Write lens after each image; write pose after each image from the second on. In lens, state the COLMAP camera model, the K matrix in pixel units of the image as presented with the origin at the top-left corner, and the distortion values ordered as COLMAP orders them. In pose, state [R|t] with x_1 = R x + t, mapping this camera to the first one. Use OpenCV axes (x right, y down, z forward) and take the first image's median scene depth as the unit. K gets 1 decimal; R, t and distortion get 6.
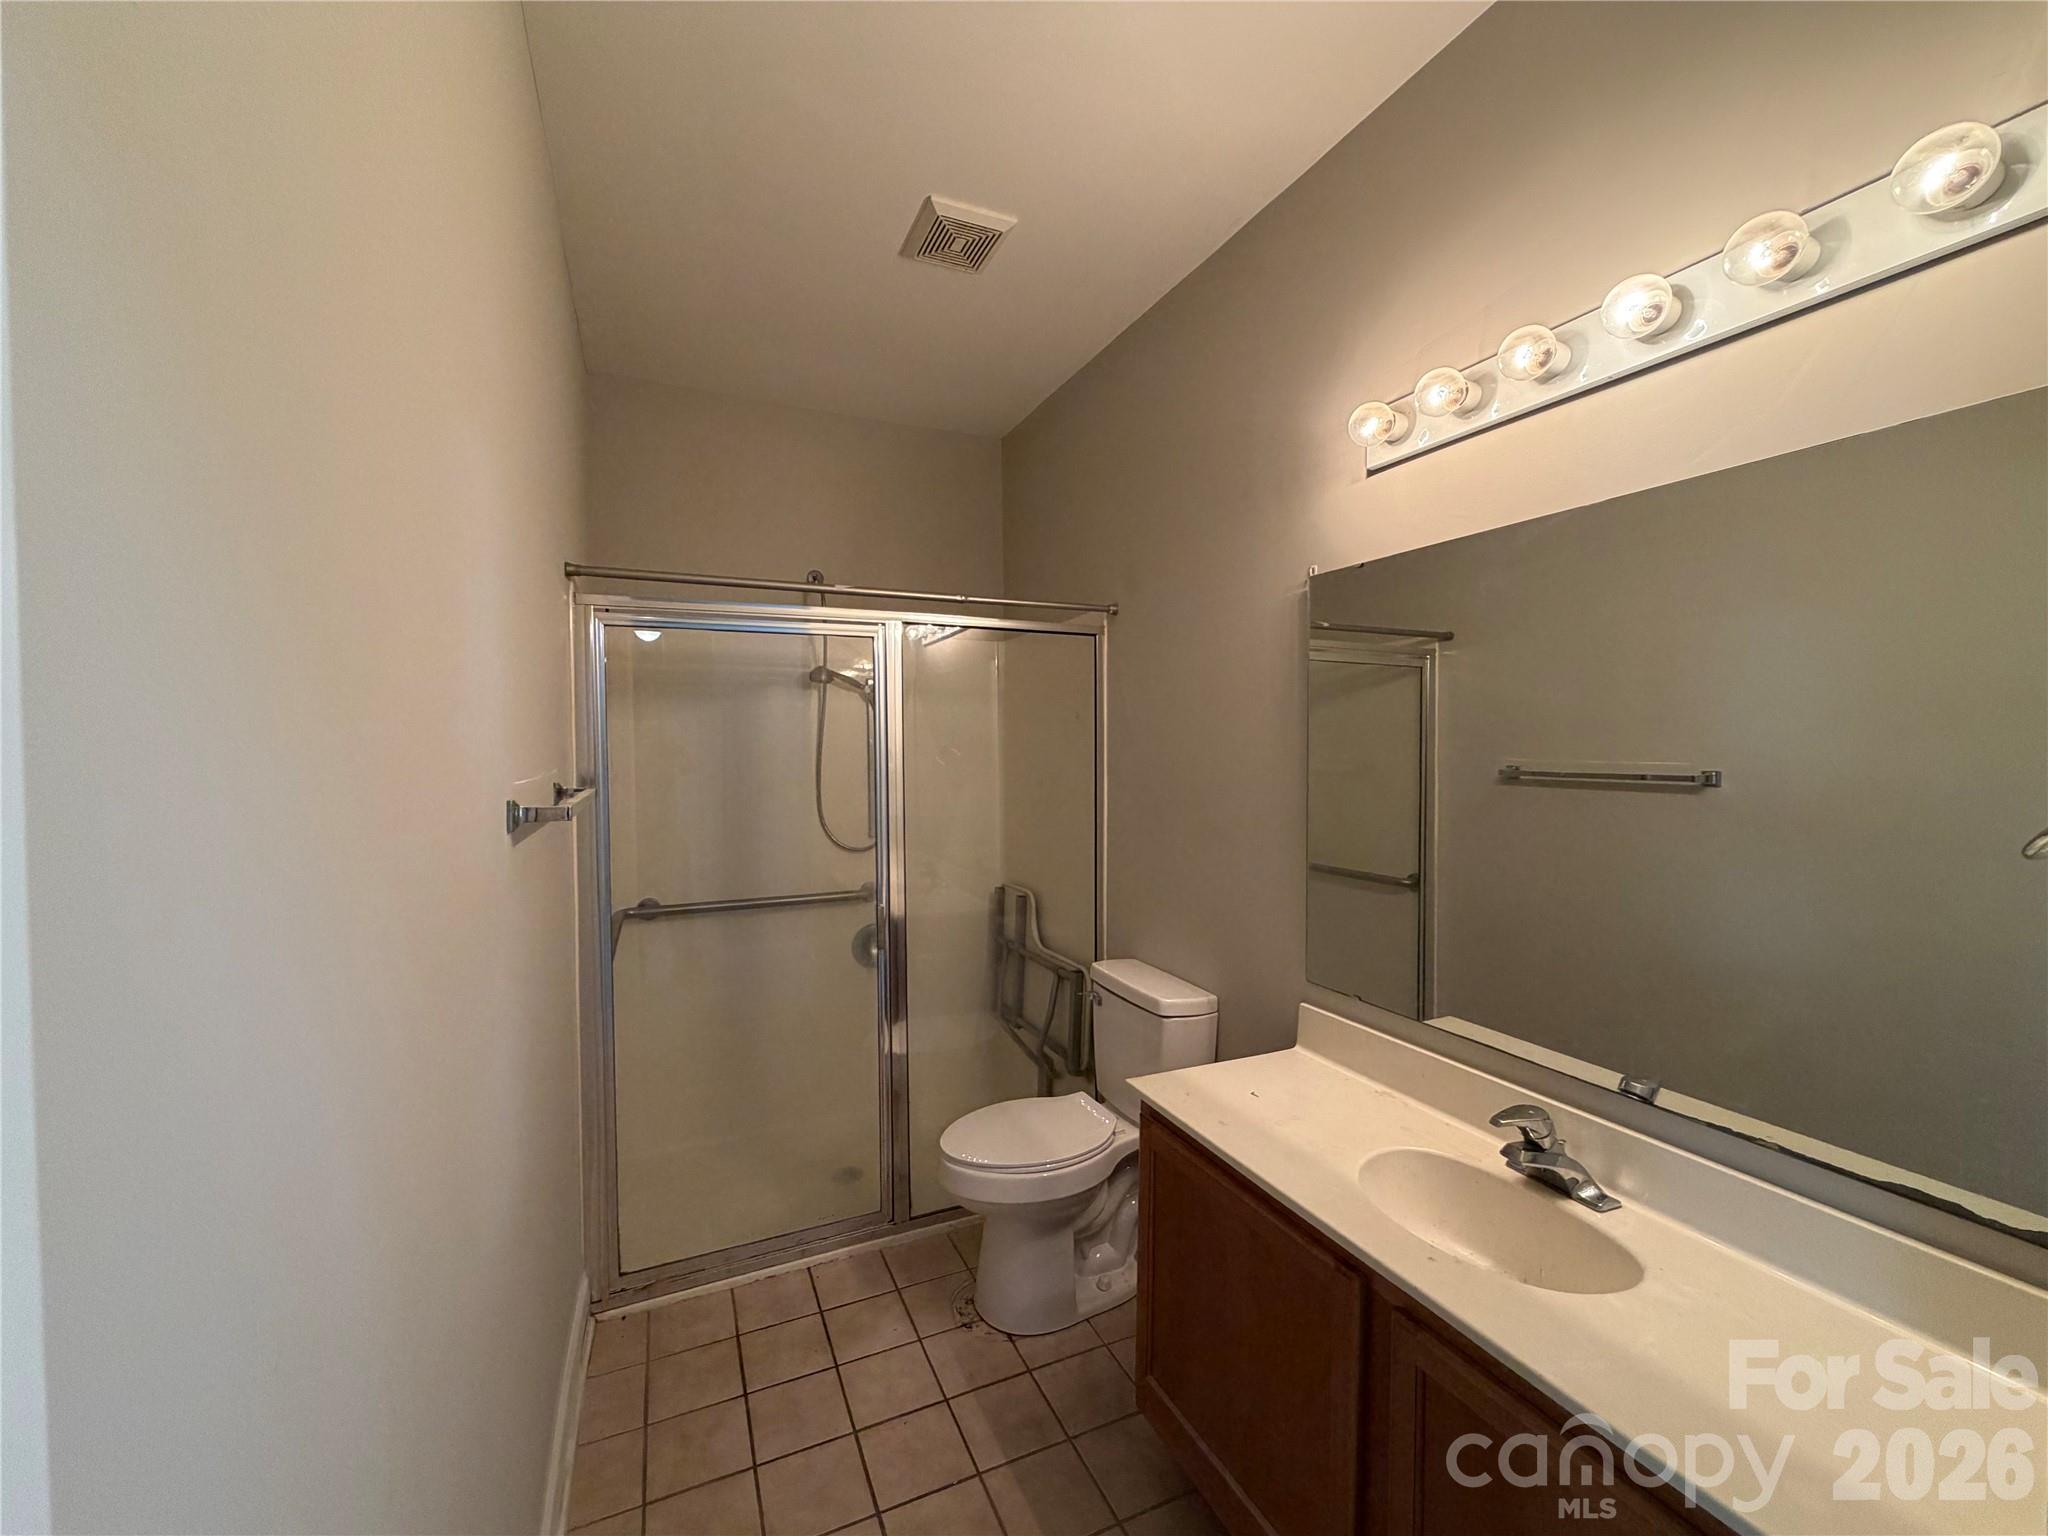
lens RADIAL K [[820.1, 0, 1024.0], [0, 820.1, 768.0], [0, 0, 1]] dist [-0.000578, -0.000066]
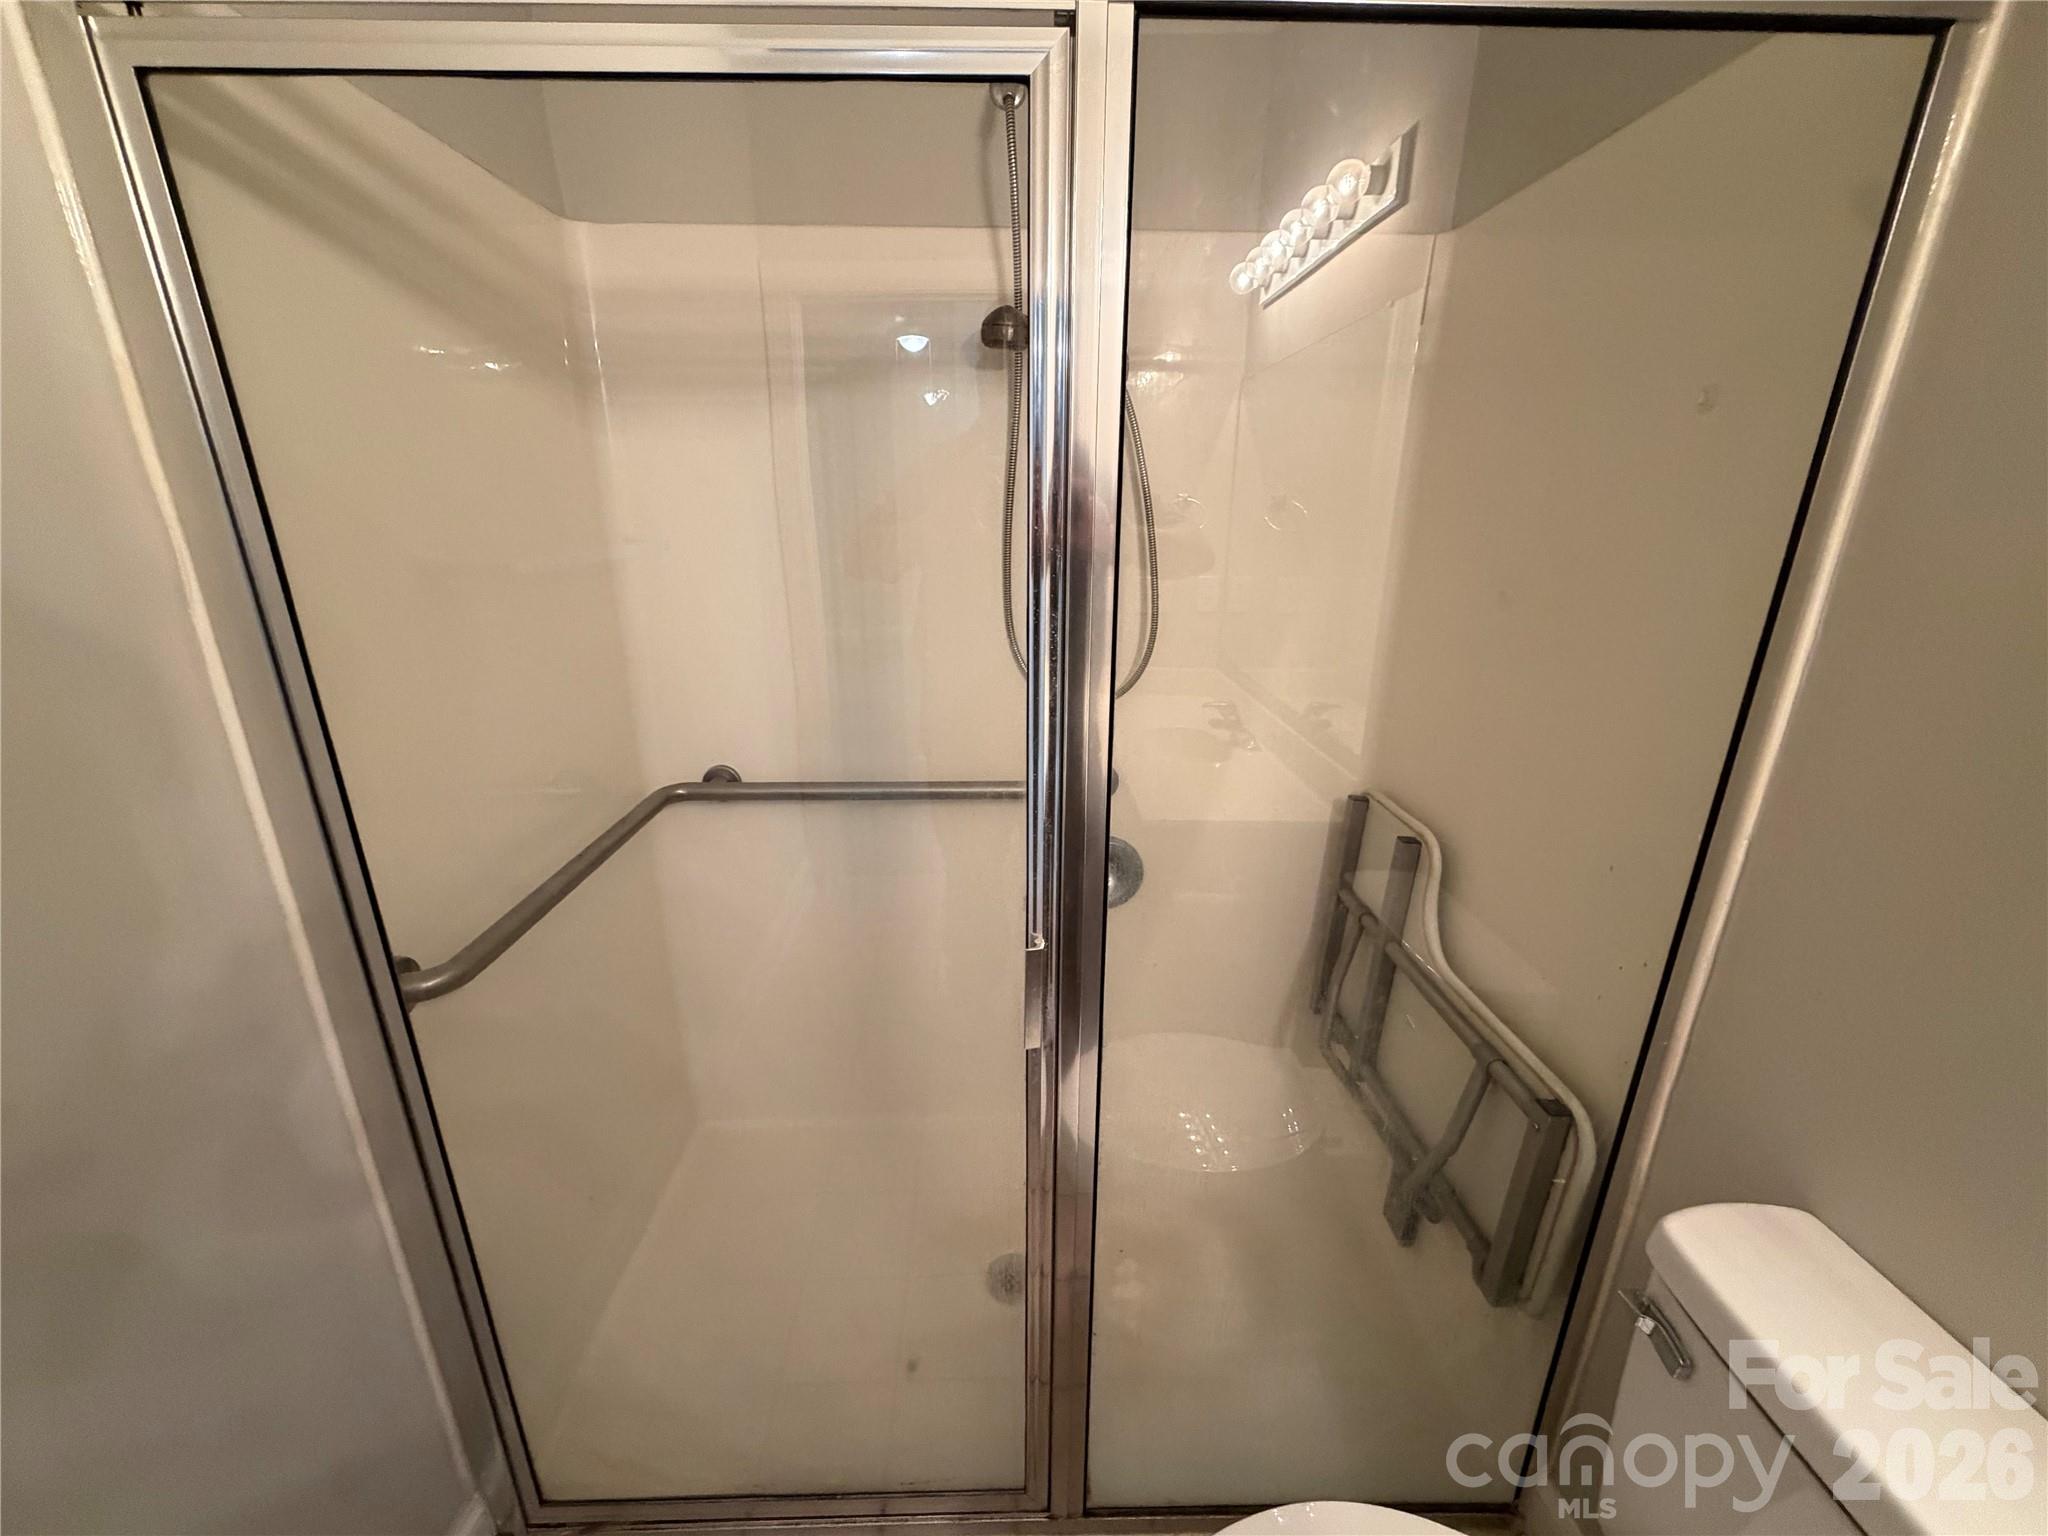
lens RADIAL K [[820.1, 0, 1024.0], [0, 820.1, 768.0], [0, 0, 1]] dist [-0.000578, -0.000066]
pose [[0.922754, 0.130702, -0.362550, -0.042285], [-0.019635, 0.955458, 0.294475, -0.014971], [0.384890, -0.264609, 0.884218, 0.535883]]
